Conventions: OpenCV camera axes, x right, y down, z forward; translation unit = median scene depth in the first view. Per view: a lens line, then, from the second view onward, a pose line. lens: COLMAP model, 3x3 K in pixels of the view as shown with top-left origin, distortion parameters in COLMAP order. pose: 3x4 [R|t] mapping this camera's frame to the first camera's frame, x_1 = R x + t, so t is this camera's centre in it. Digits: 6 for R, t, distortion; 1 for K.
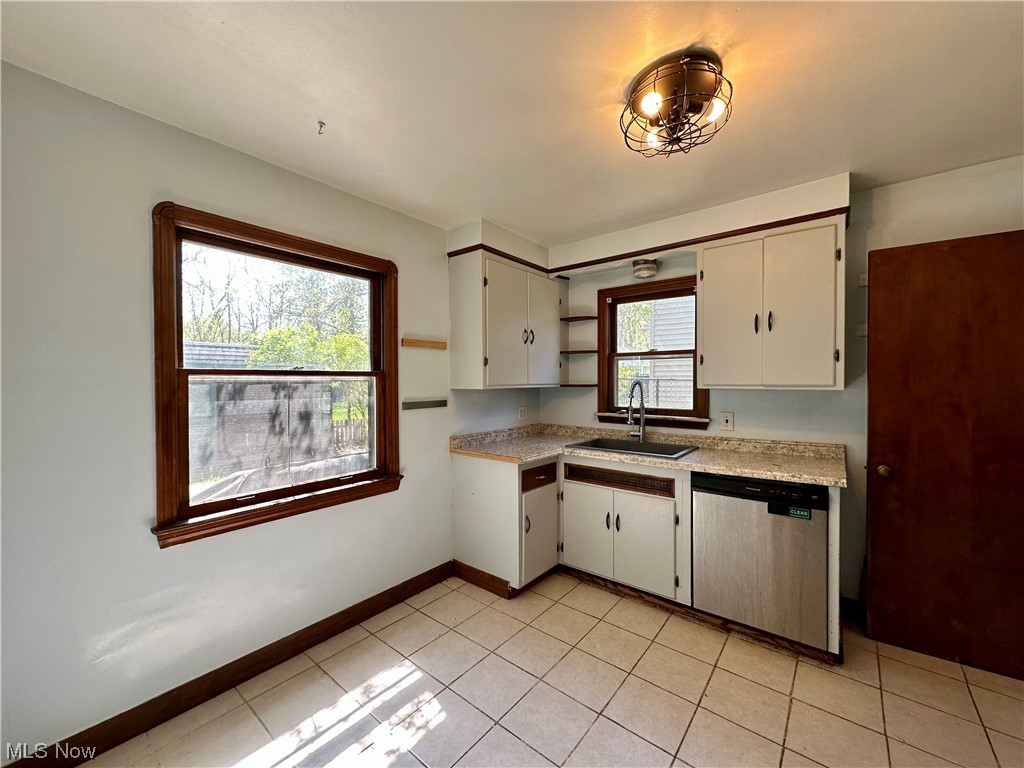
lens RADIAL K [[406.8, 0, 512.0], [0, 406.8, 384.0], [0, 0, 1]] dist [-0.001059, 0.000025]
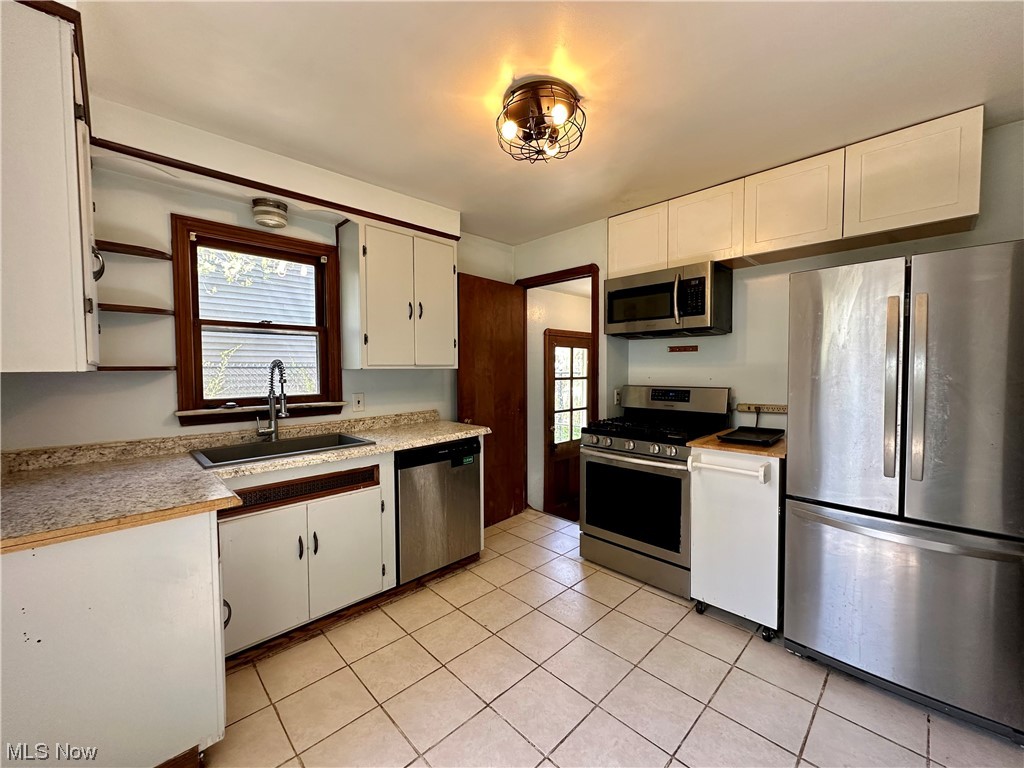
lens RADIAL K [[406.8, 0, 512.0], [0, 406.8, 384.0], [0, 0, 1]] dist [-0.001059, 0.000025]
pose [[0.109609, -0.035081, 0.993355, -0.425276], [0.017664, 0.999288, 0.033341, 0.019494], [-0.993818, 0.013893, 0.110151, 0.507835]]
